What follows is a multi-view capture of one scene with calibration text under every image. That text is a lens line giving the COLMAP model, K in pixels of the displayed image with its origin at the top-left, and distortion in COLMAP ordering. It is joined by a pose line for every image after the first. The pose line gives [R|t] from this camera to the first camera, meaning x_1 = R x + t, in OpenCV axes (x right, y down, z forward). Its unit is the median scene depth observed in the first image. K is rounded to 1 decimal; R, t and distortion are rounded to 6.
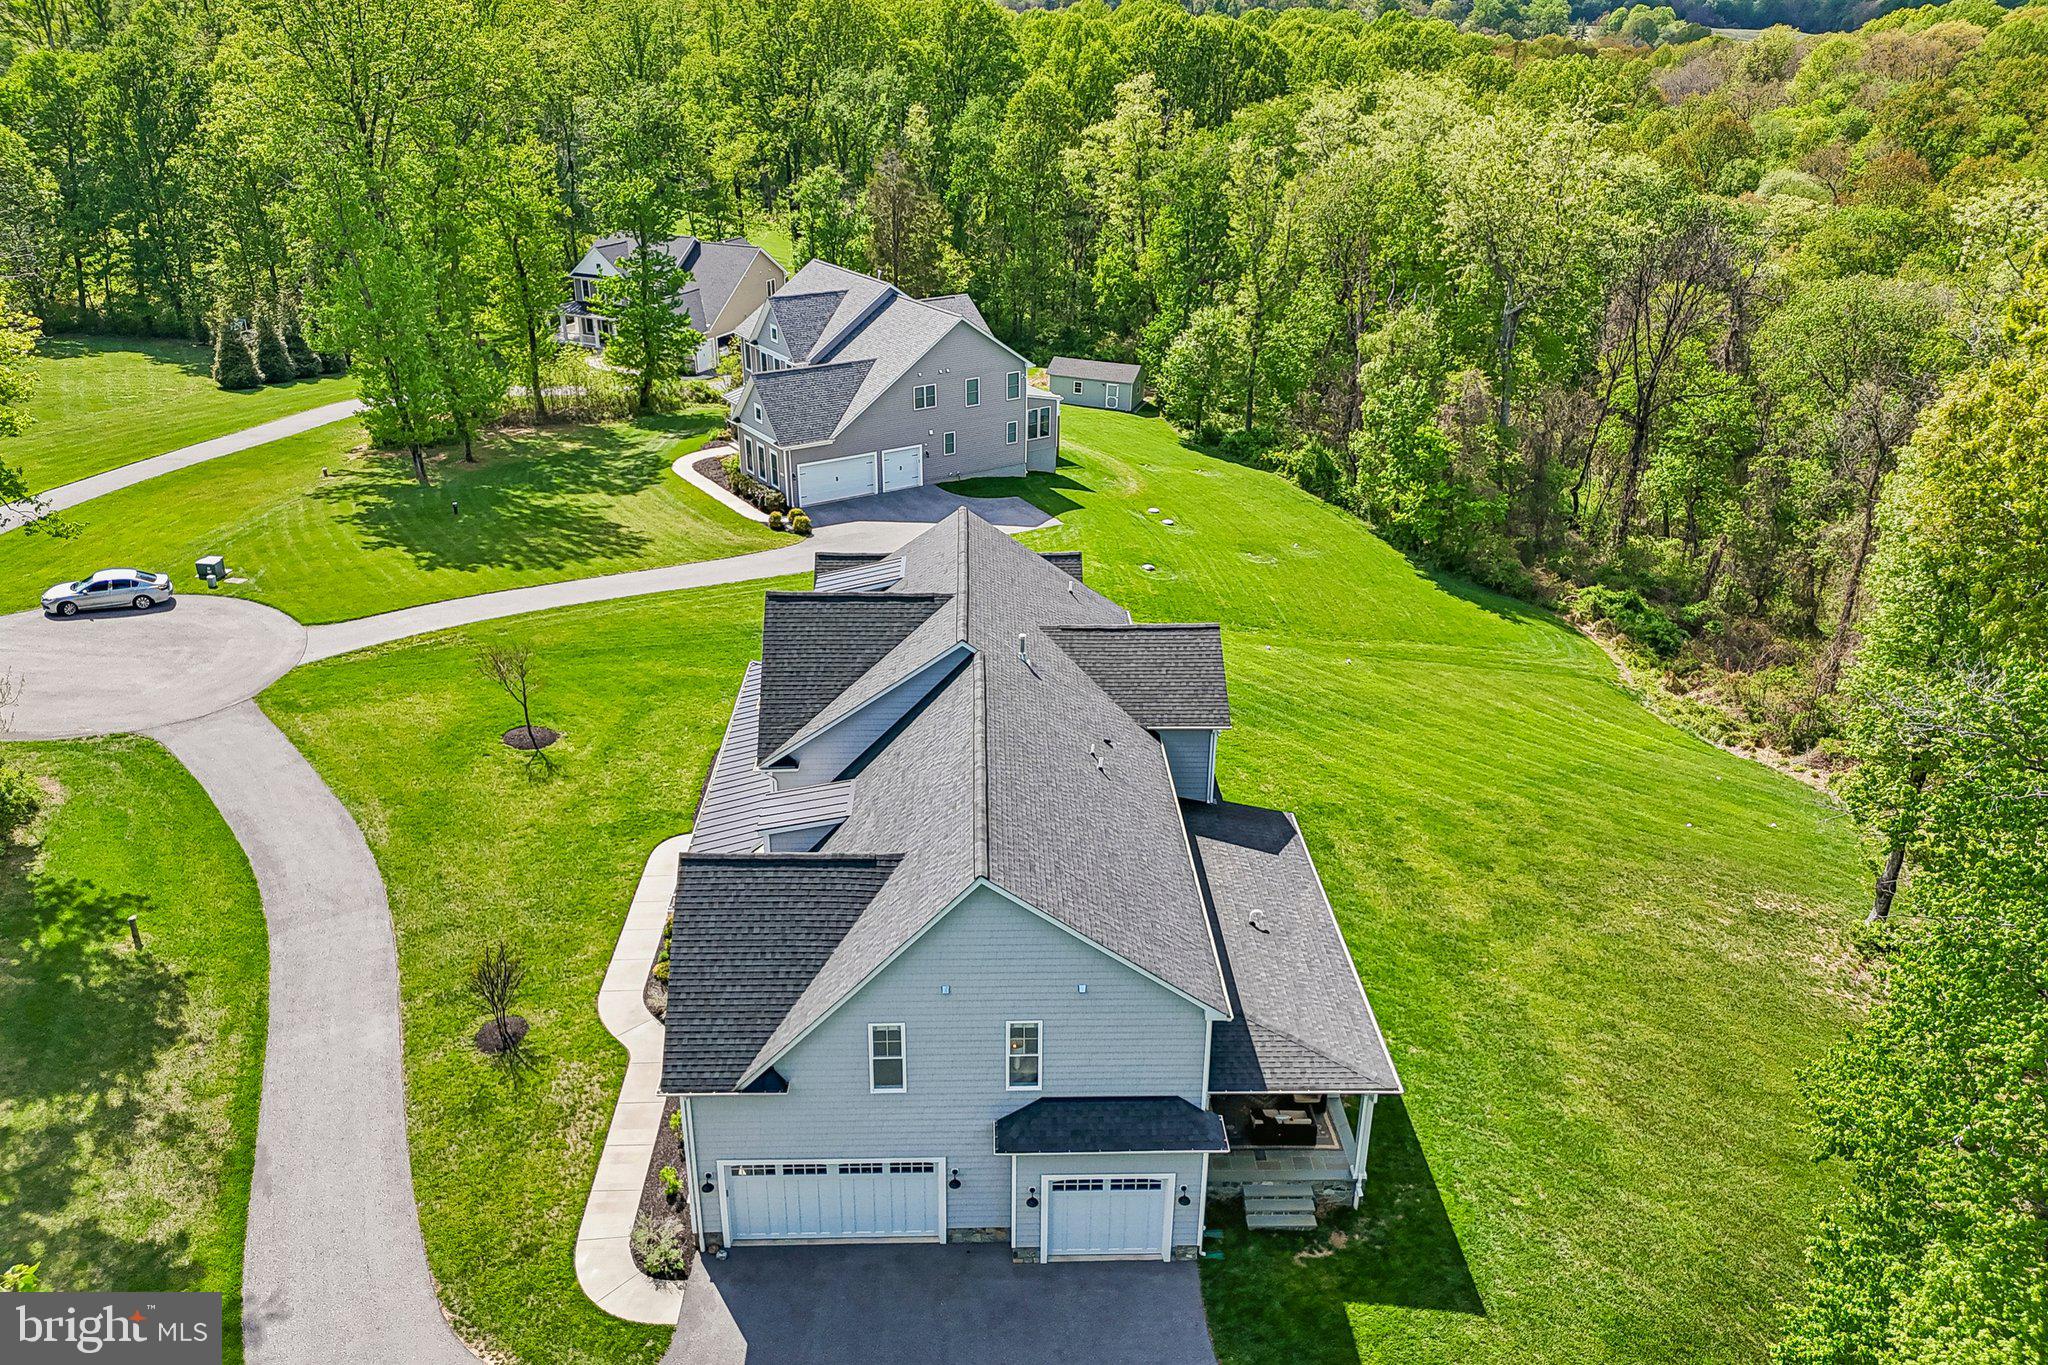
lens RADIAL K [[1487.6, 0, 1026.3], [0, 1487.6, 695.8], [0, 0, 1]] dist [0.087676, -0.096694]
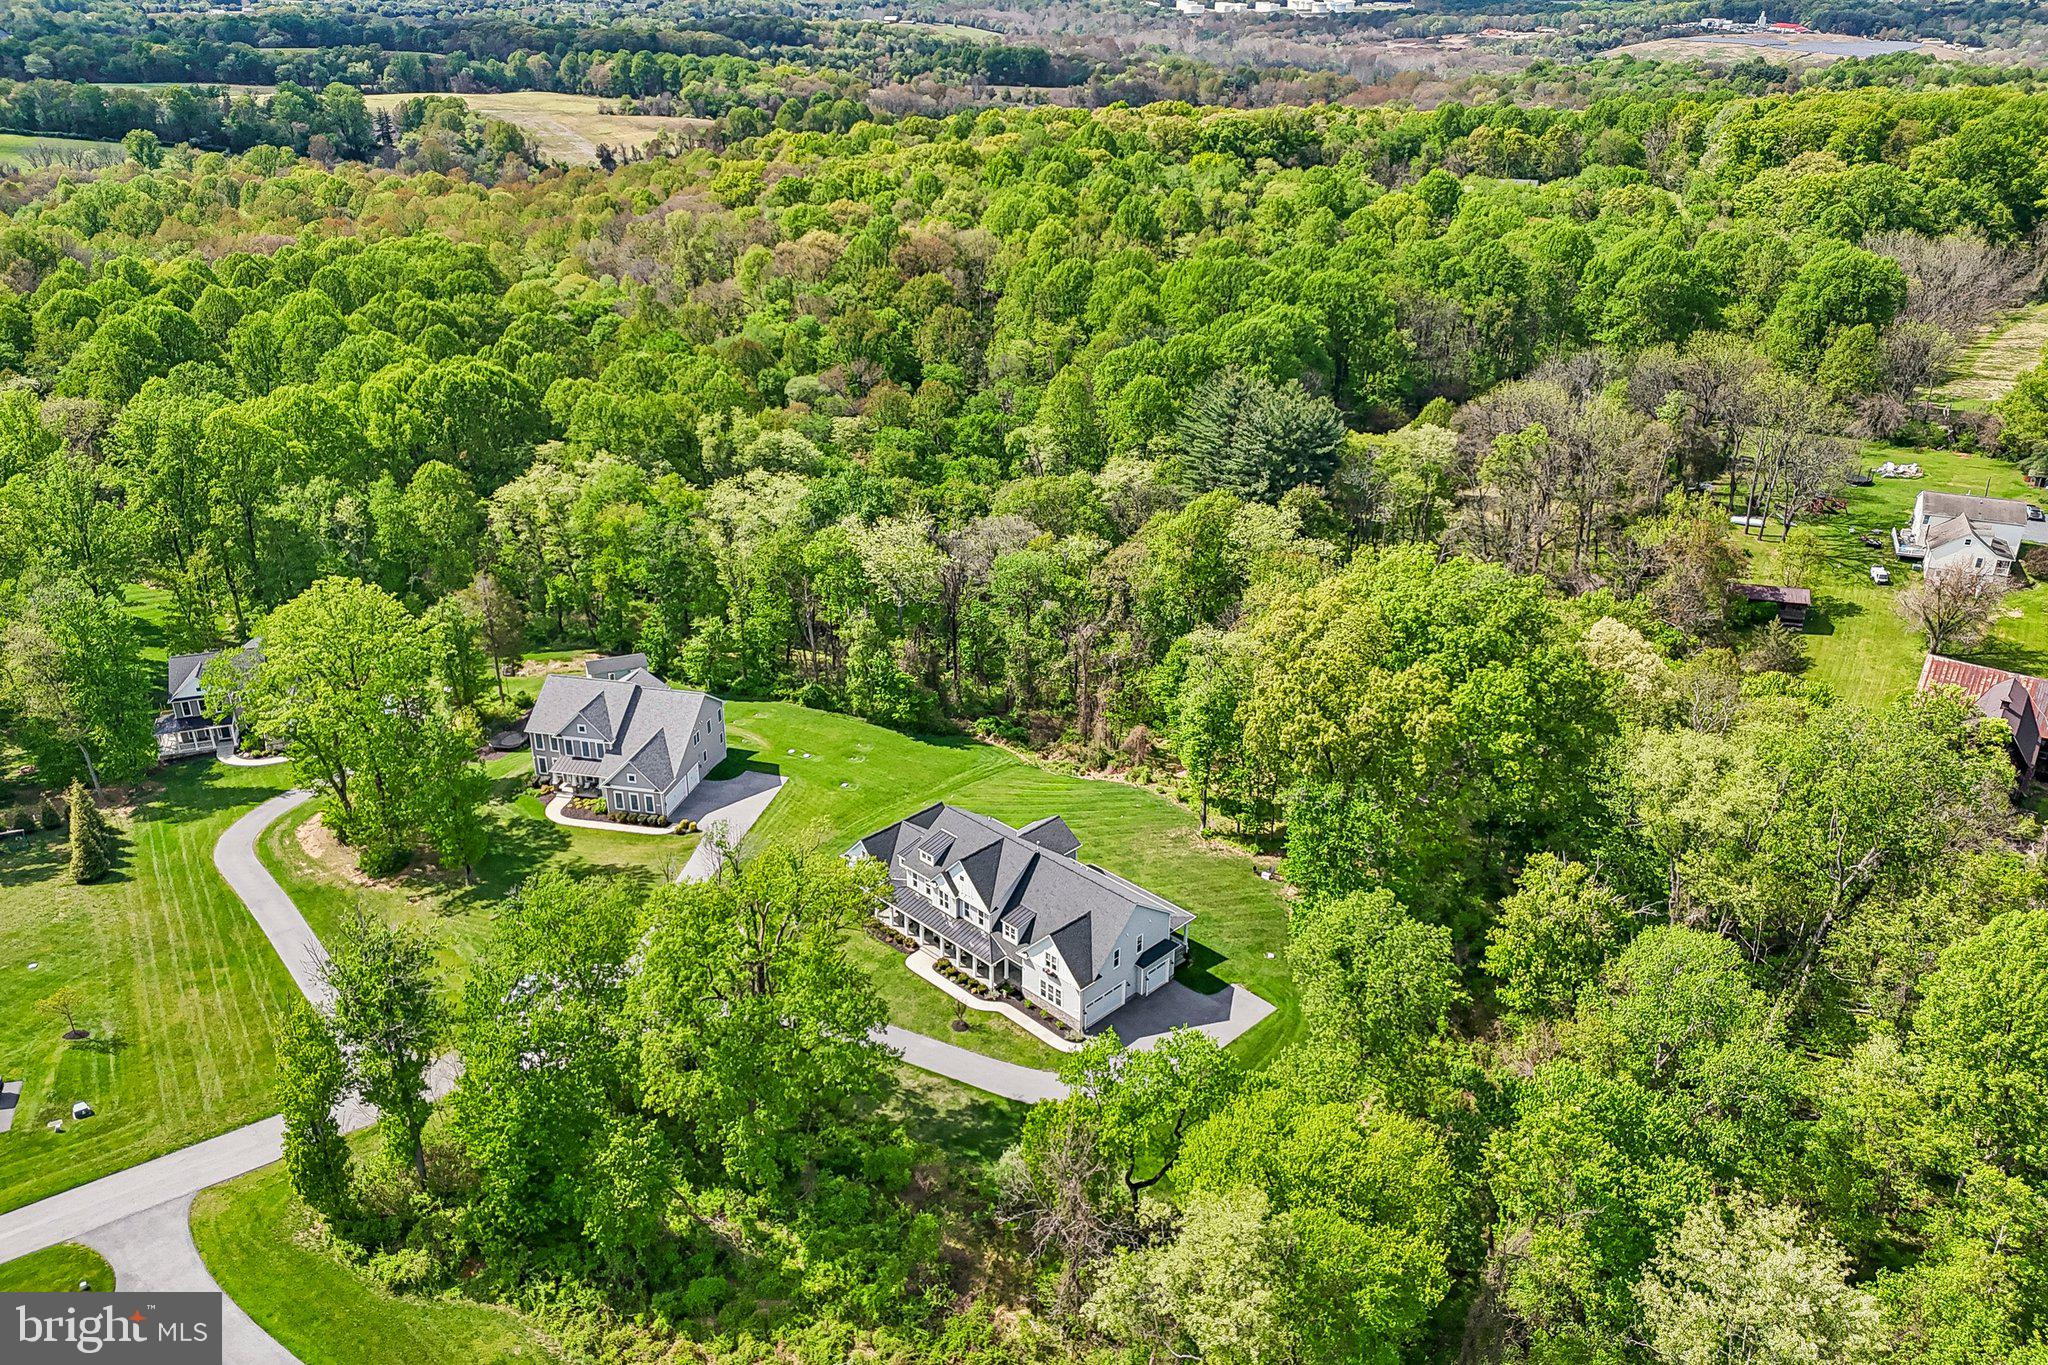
lens RADIAL K [[1487.6, 0, 1030.6], [0, 1487.6, 668.4], [0, 0, 1]] dist [0.087676, -0.096694]
pose [[0.724266, -0.289513, 0.625797, -1.341364], [0.297872, 0.949896, 0.094709, -0.493952], [-0.621861, 0.117813, 0.774215, -1.063049]]
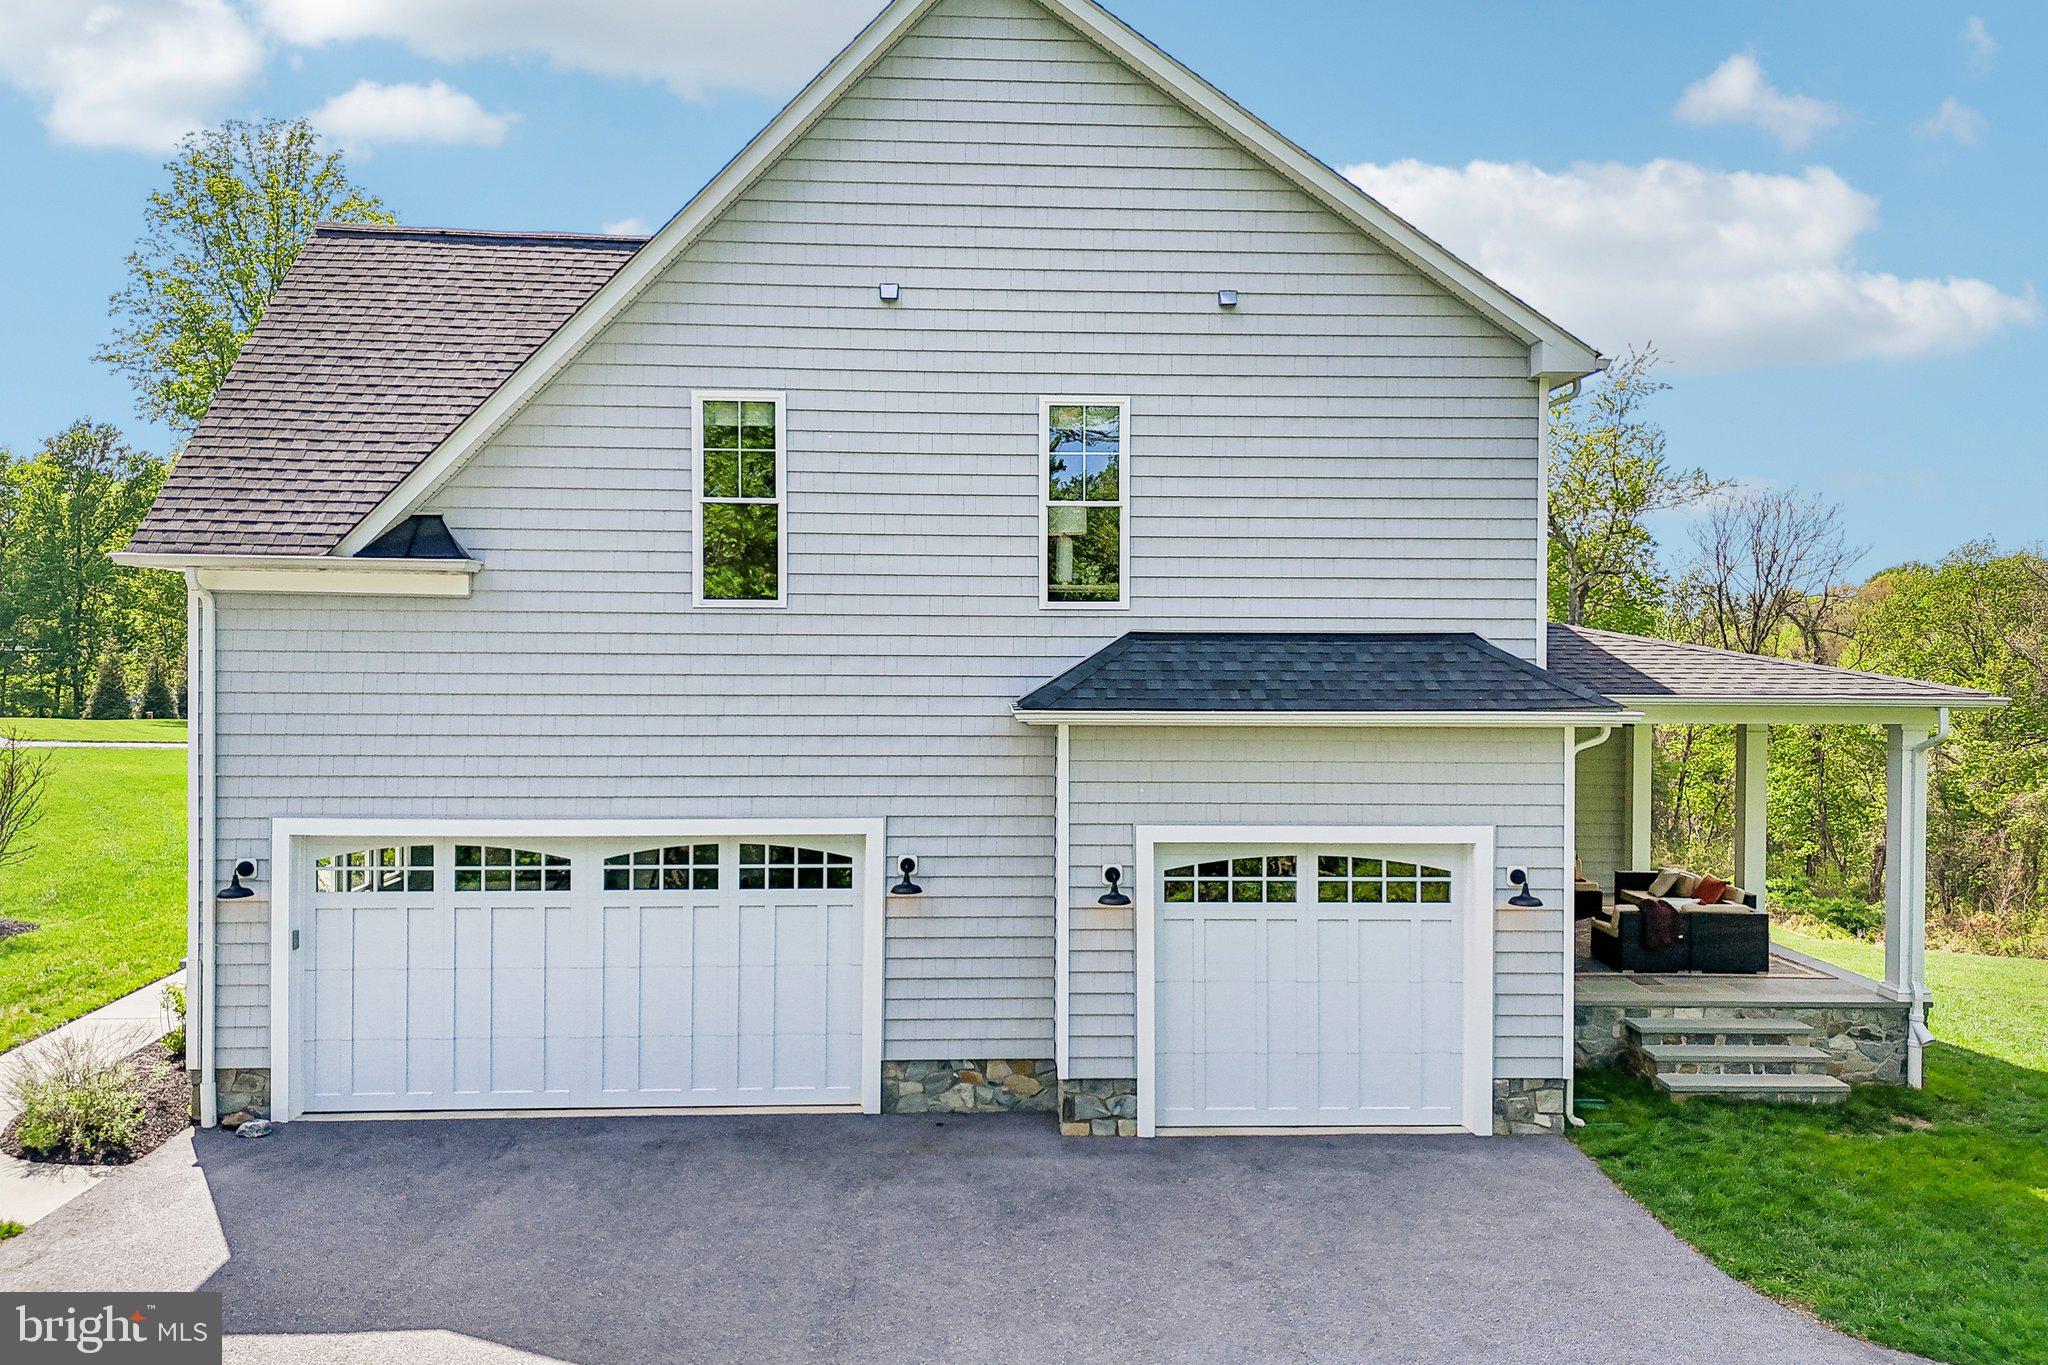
lens RADIAL K [[1487.6, 0, 1027.1], [0, 1487.6, 692.9], [0, 0, 1]] dist [0.087676, -0.096694]
pose [[0.999892, -0.007496, 0.012666, -0.012104], [0.012062, 0.910483, -0.413371, 0.246855], [-0.008434, 0.413479, 0.910474, 0.359847]]
